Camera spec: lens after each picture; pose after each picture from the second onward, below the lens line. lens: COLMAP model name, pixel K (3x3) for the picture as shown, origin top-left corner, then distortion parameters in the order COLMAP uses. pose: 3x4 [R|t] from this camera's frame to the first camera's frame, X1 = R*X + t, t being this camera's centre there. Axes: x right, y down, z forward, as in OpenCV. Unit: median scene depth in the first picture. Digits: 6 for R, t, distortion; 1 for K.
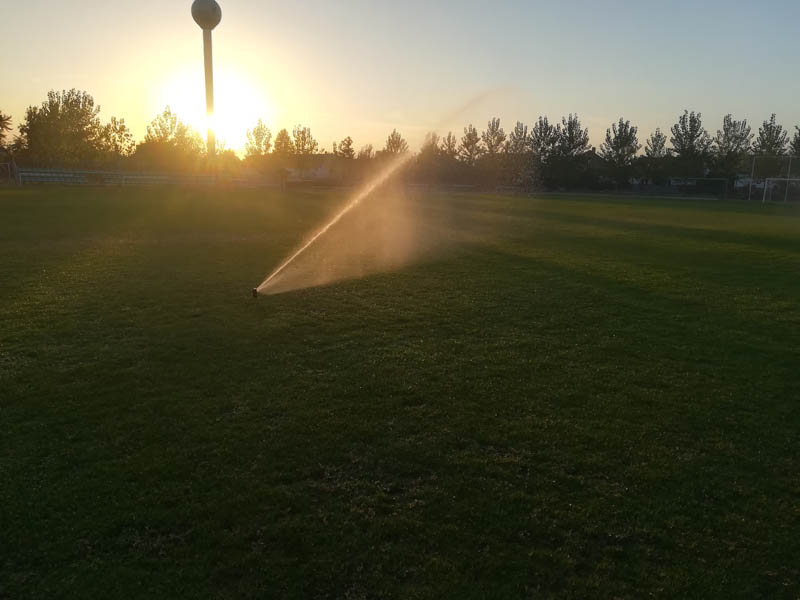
lens RADIAL K [[614.5, 0, 388.3], [0, 614.5, 314.2], [0, 0, 1]] dist [0.046405, -0.066717]
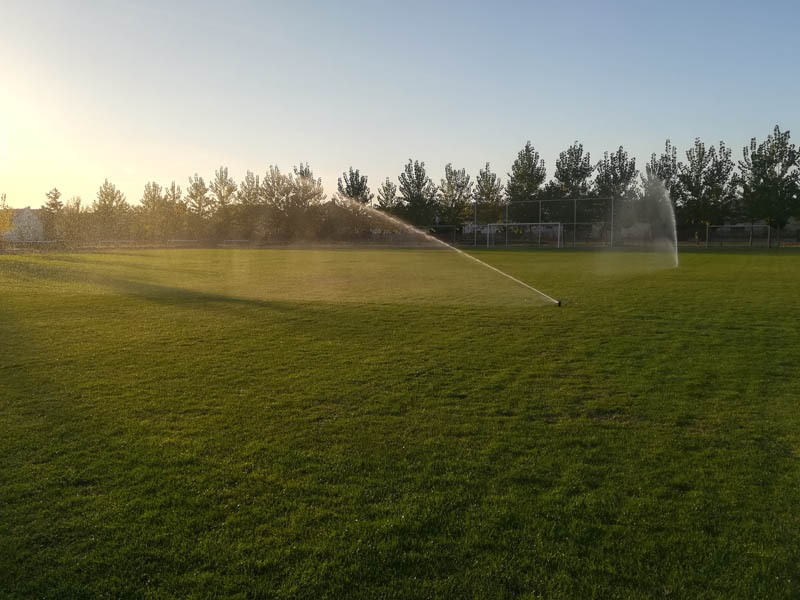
lens RADIAL K [[614.5, 0, 396.4], [0, 614.5, 314.0], [0, 0, 1]] dist [0.046405, -0.066717]
pose [[0.922705, -0.084131, 0.376214, 0.053394], [0.114537, 0.991656, -0.059154, -0.021222], [-0.368098, 0.097672, 0.924643, 0.093461]]
